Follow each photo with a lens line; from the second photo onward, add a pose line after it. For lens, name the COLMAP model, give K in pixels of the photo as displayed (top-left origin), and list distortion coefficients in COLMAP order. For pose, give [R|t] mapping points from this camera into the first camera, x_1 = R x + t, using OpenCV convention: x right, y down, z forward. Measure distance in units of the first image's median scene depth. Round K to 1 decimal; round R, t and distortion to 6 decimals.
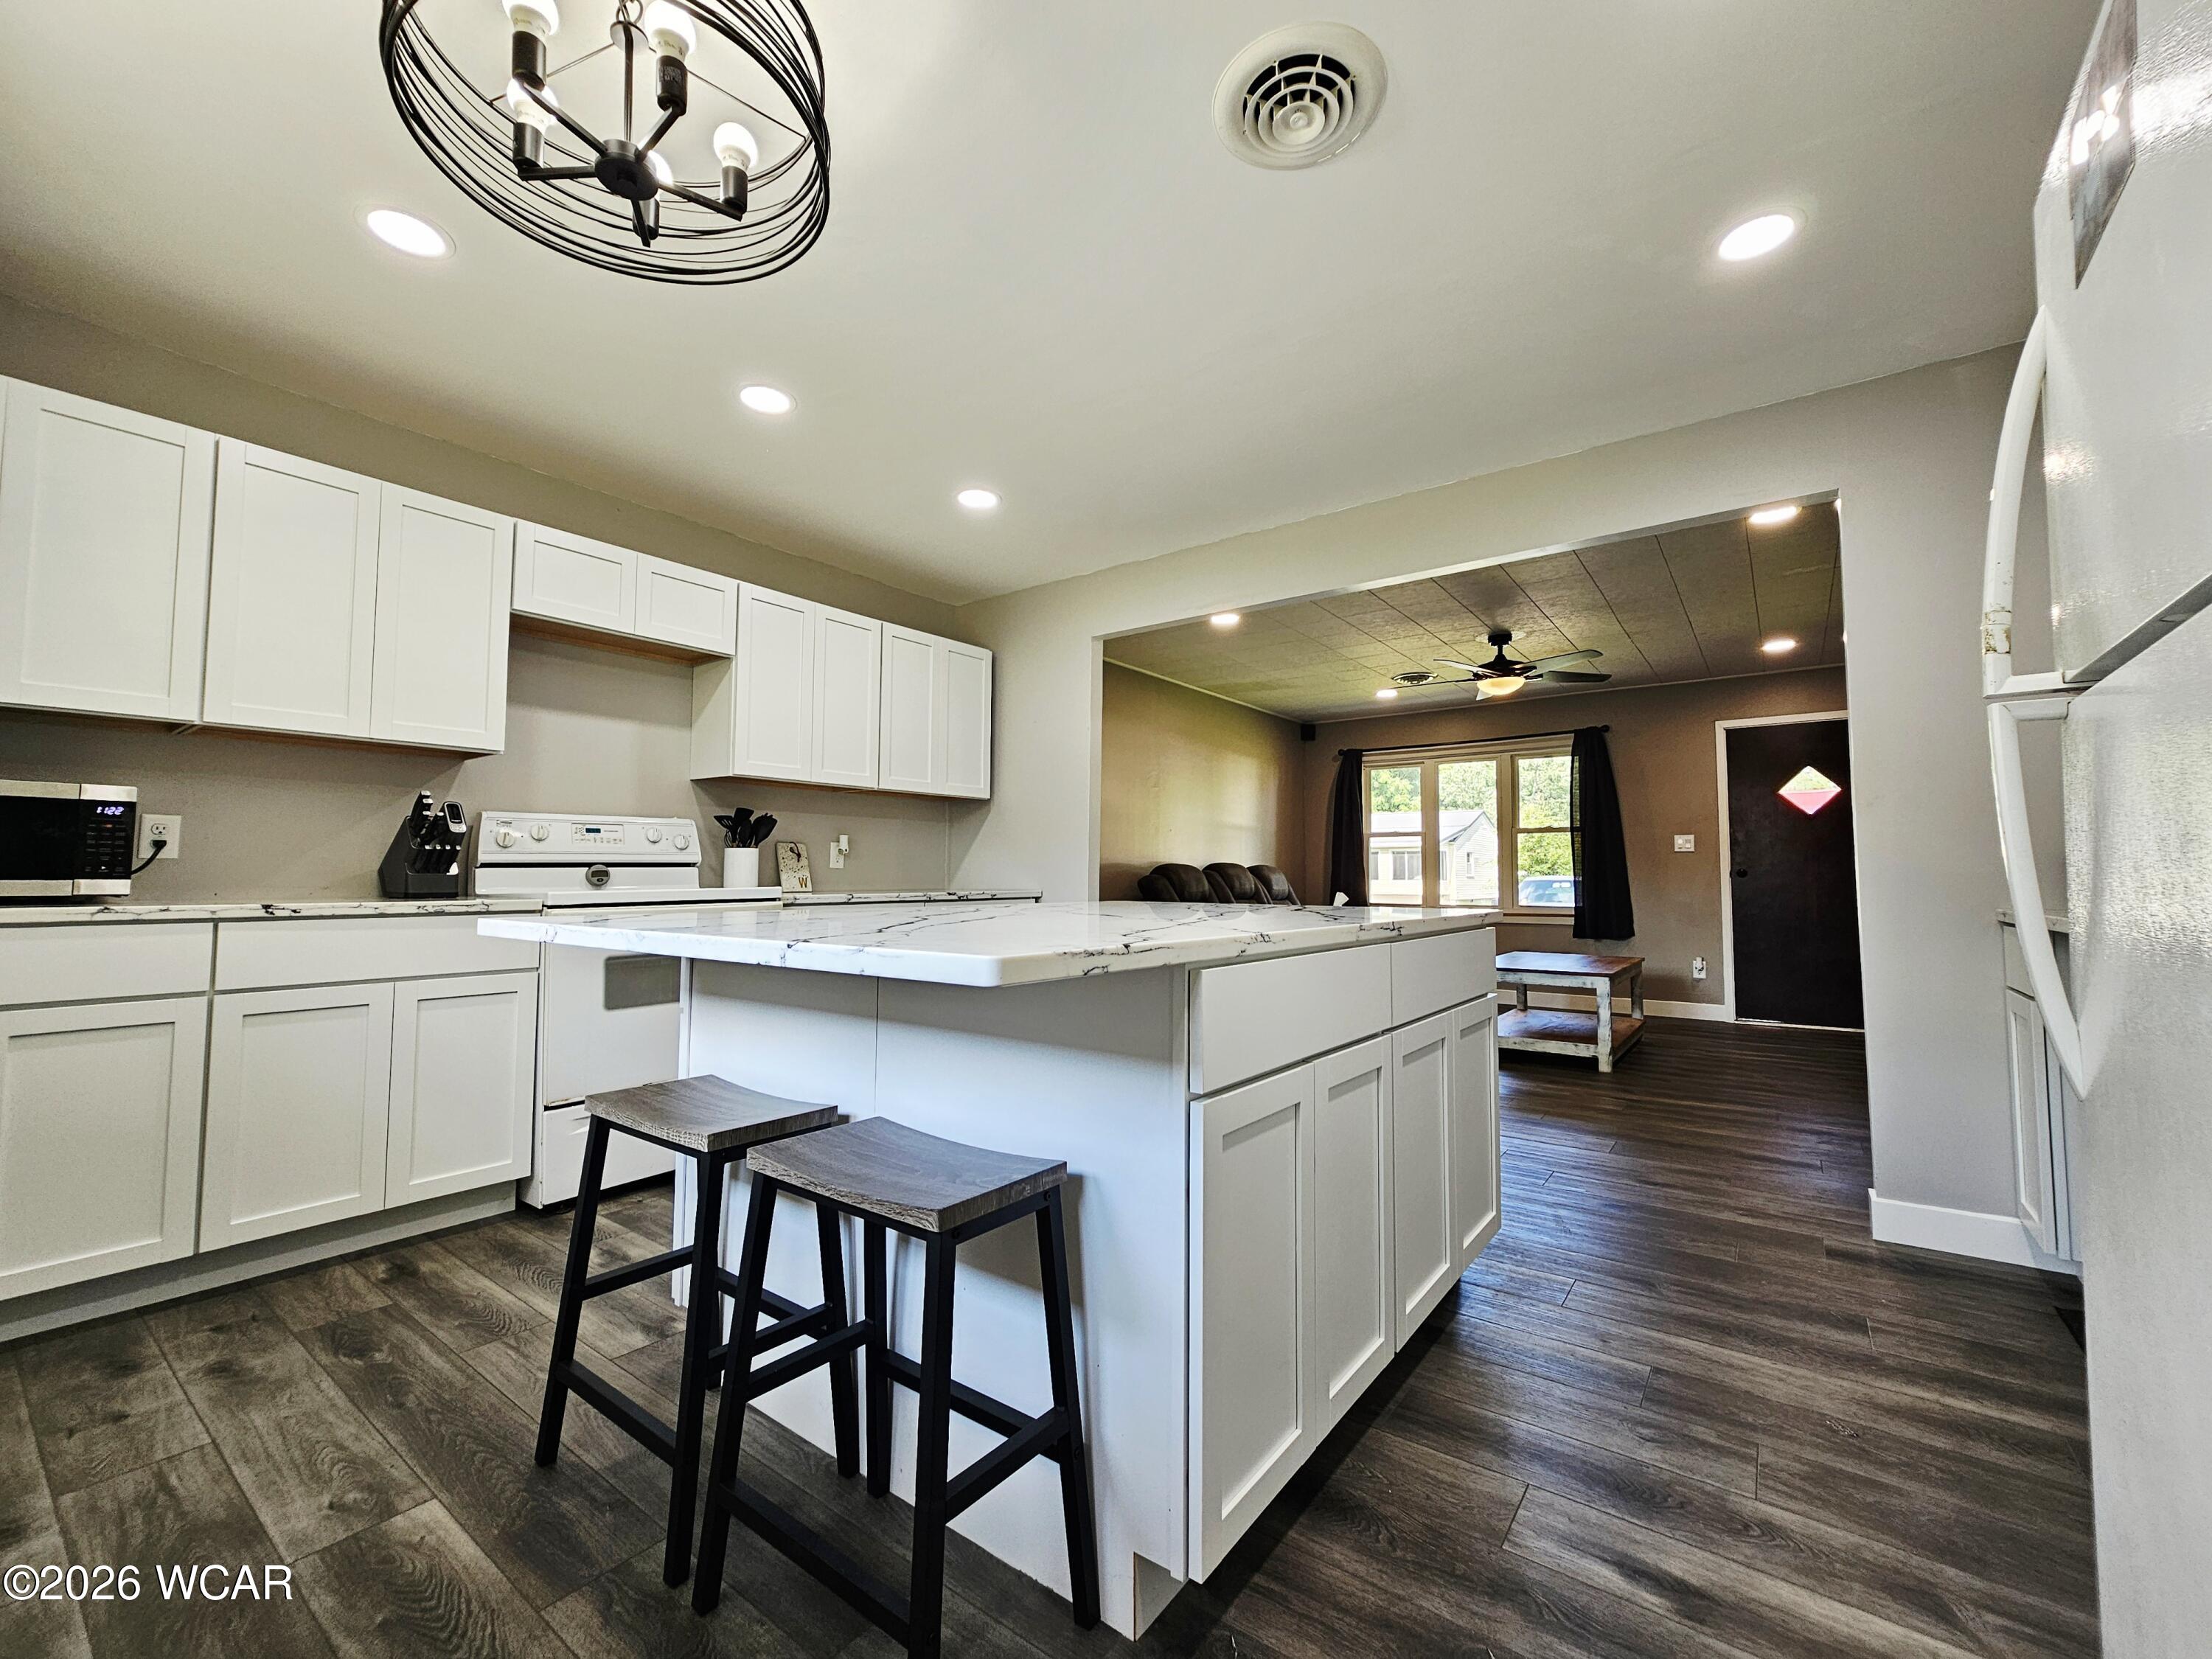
lens RADIAL K [[954.6, 0, 1104.3], [0, 954.6, 824.5], [0, 0, 1]] dist [-0.004696, 0.000717]
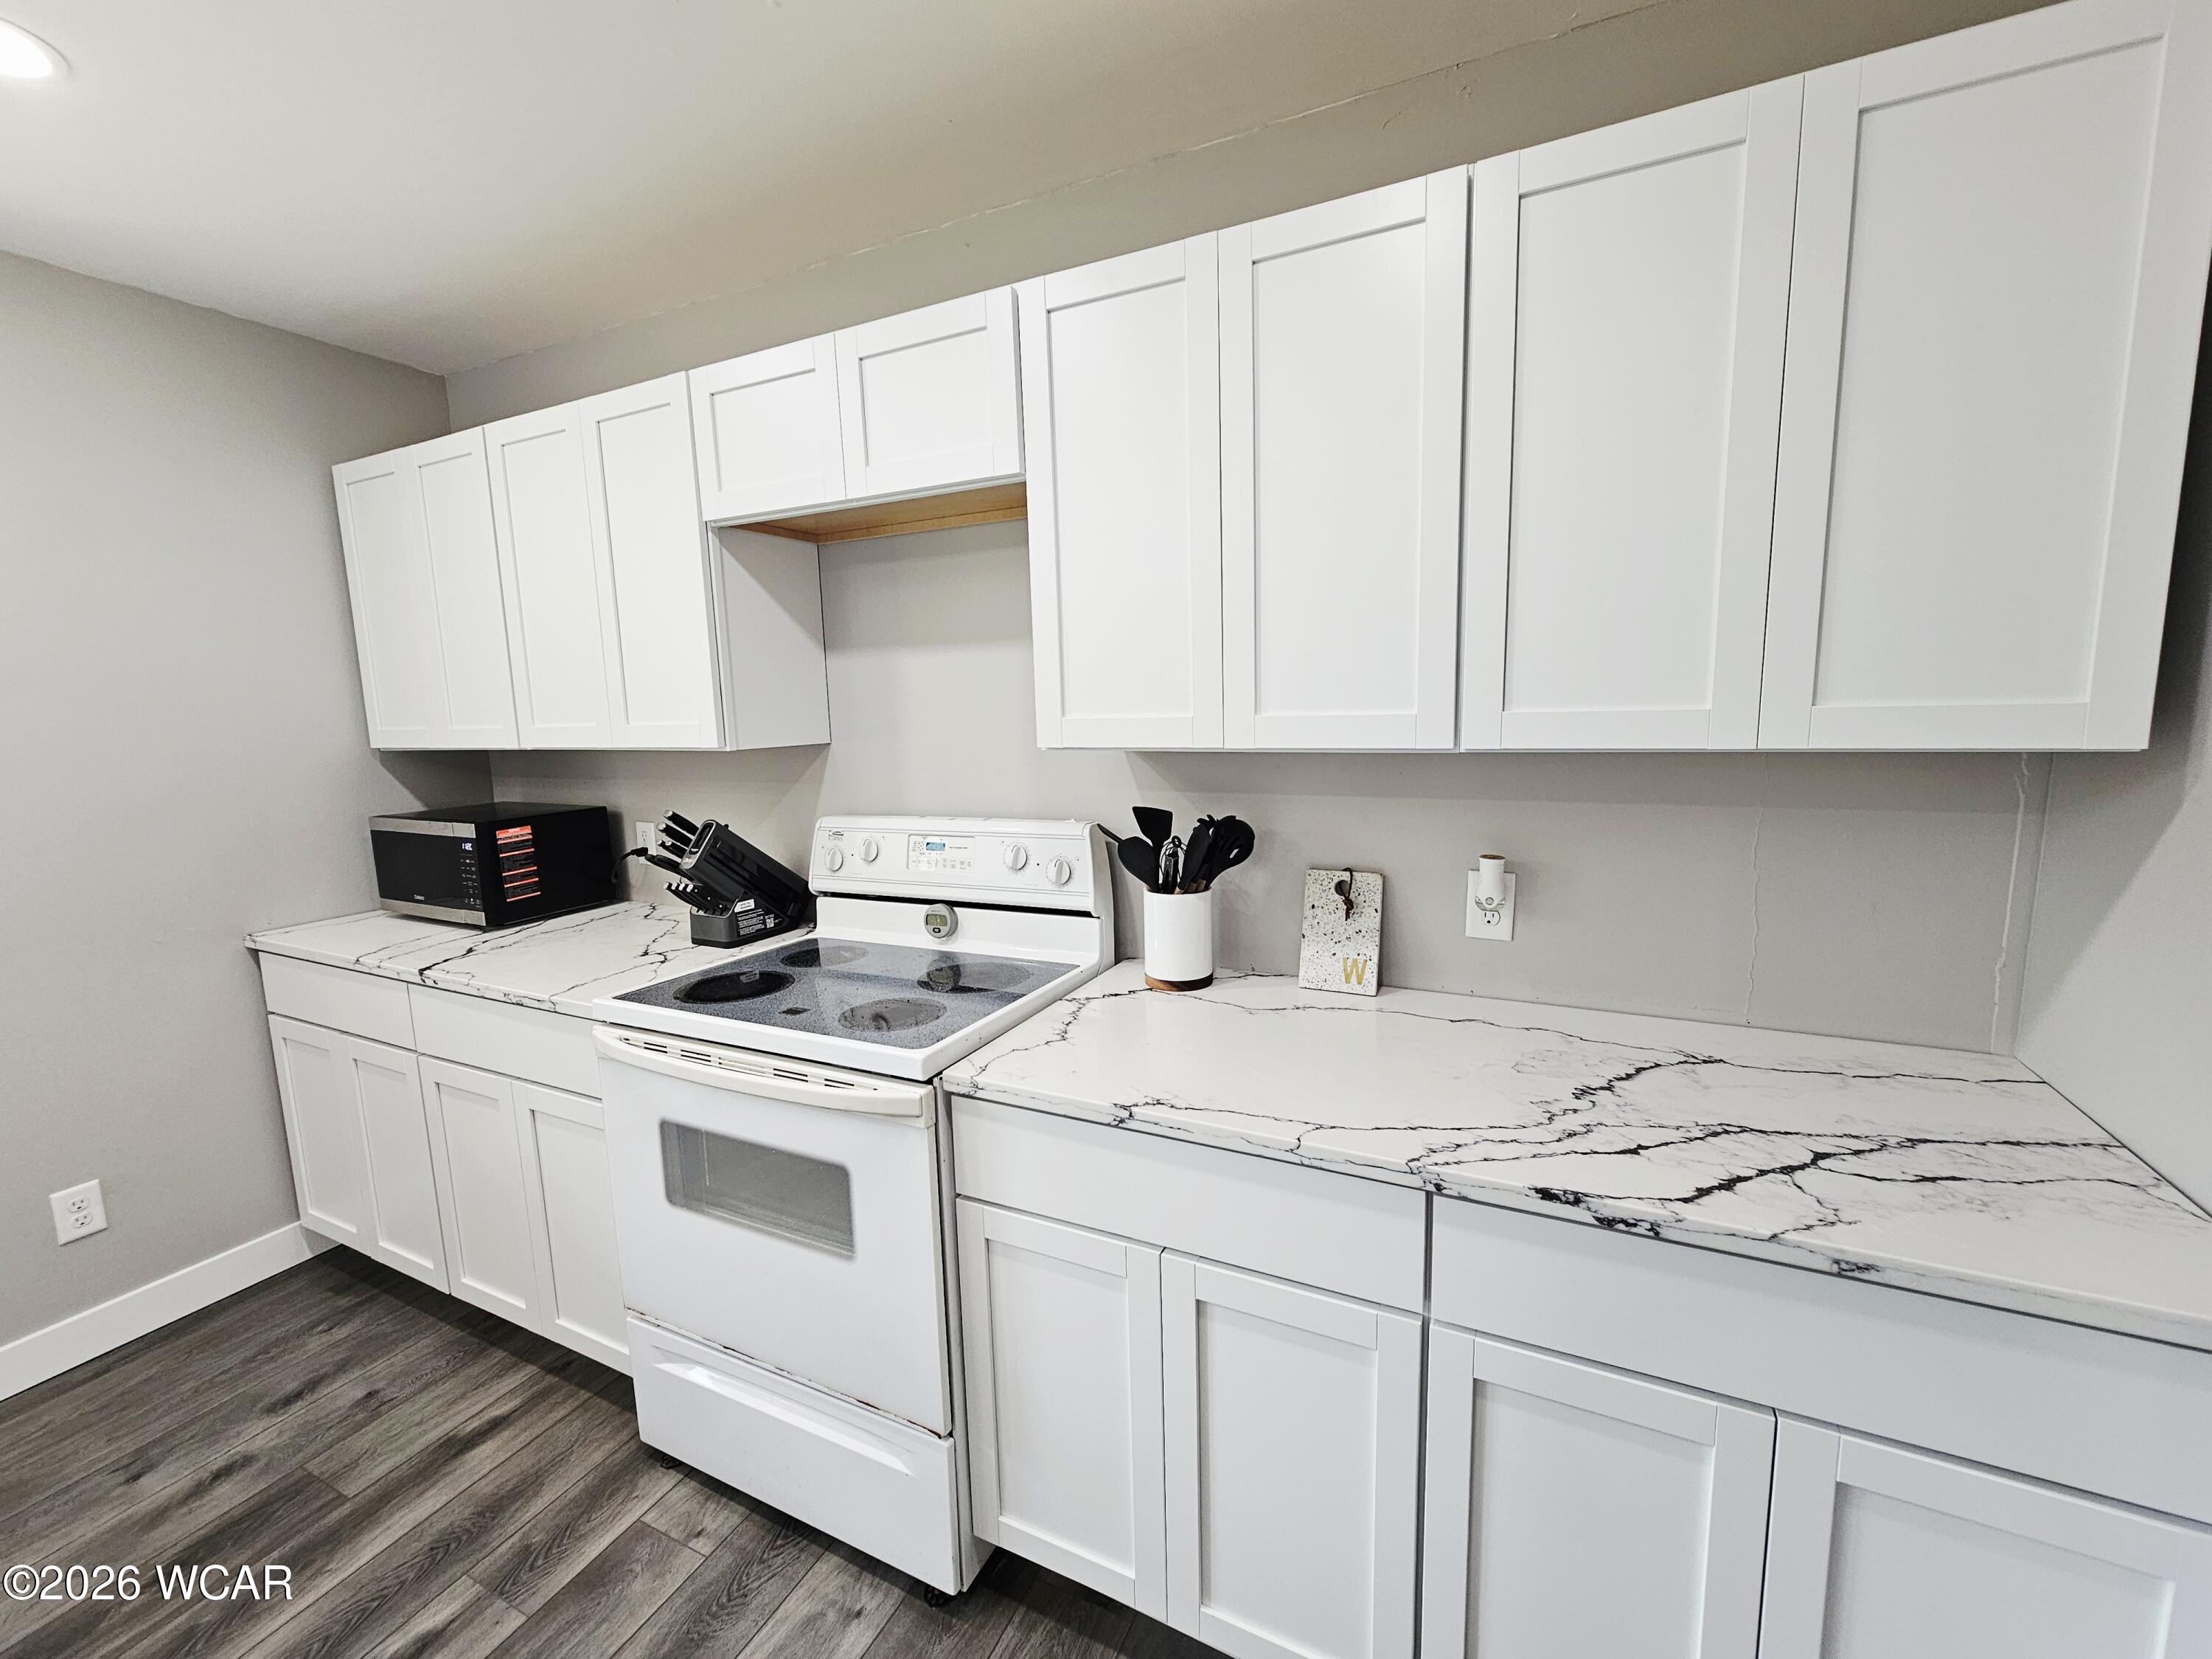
lens RADIAL K [[954.6, 0, 1120.8], [0, 954.6, 821.9], [0, 0, 1]] dist [-0.004696, 0.000717]
pose [[0.182253, 0.128584, -0.974808, 0.066977], [0.089941, 0.985076, 0.146754, -0.084838], [0.979129, -0.114422, 0.167968, 1.004695]]
